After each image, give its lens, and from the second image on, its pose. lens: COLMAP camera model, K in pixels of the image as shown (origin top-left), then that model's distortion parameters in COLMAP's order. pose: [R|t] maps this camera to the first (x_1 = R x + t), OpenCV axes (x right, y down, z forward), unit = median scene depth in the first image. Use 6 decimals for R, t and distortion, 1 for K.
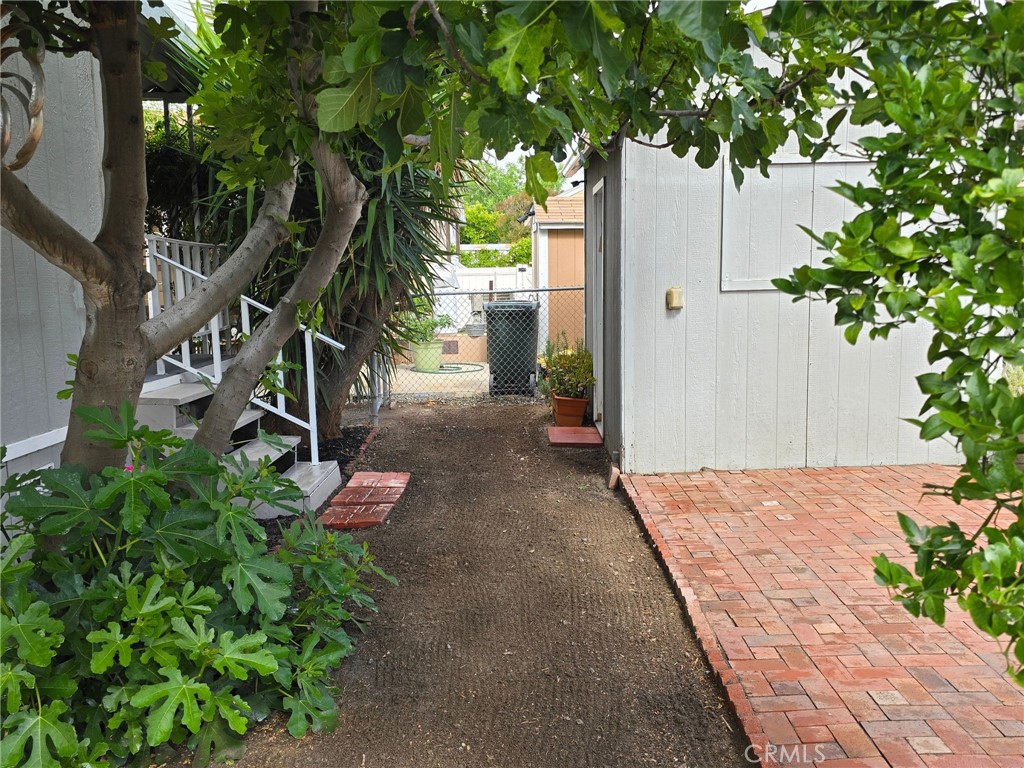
lens RADIAL K [[920.4, 0, 511.9], [0, 920.4, 399.9], [0, 0, 1]] dist [0.046825, -0.008938]
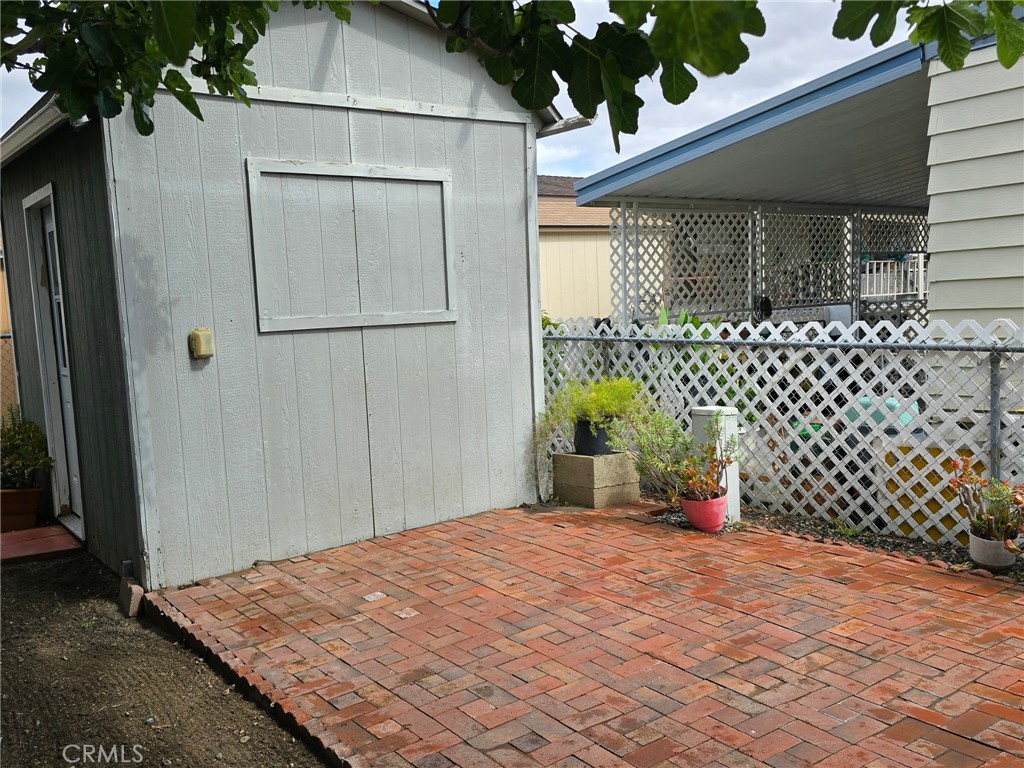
lens RADIAL K [[920.4, 0, 511.9], [0, 920.4, 399.9], [0, 0, 1]] dist [0.046825, -0.008938]
pose [[0.801391, -0.083643, 0.592263, -0.077122], [0.110923, 0.993781, -0.009741, -0.033484], [-0.587765, 0.073502, 0.805686, 0.281791]]
